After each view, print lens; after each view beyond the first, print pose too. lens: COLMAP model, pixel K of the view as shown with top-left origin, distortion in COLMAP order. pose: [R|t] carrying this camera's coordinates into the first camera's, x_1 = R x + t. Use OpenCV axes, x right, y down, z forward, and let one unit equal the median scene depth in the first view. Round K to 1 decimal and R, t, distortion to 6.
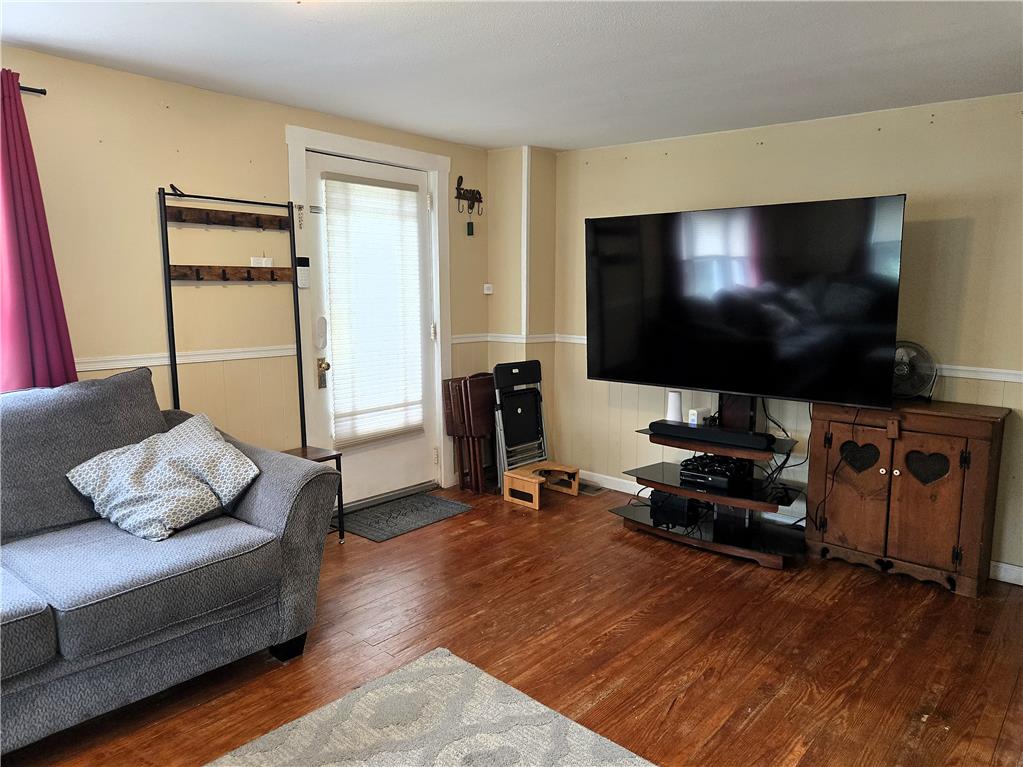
lens RADIAL K [[697.3, 0, 515.4], [0, 697.3, 380.4], [0, 0, 1]] dist [0.067734, -0.069961]
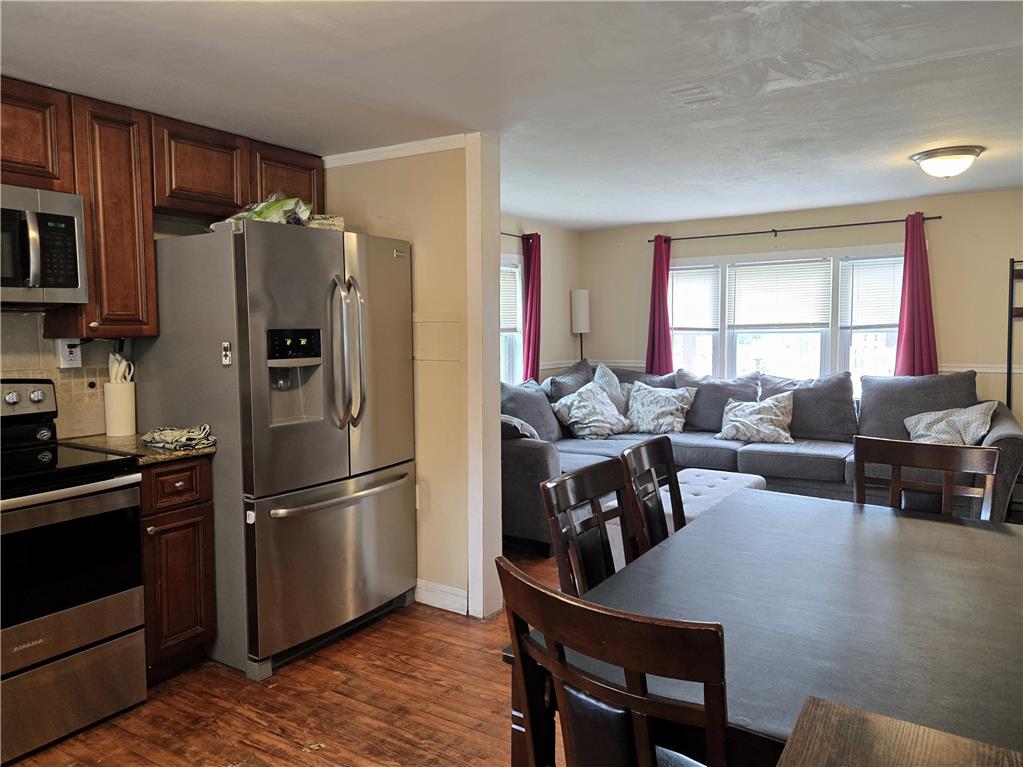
lens RADIAL K [[717.2, 0, 511.6], [0, 717.2, 378.0], [0, 0, 1]] dist [0.070753, -0.063390]
pose [[0.144511, 0.063571, -0.987459, 0.924025], [-0.130544, 0.990436, 0.044658, 0.057484], [0.980854, 0.122453, 0.151428, -0.279207]]
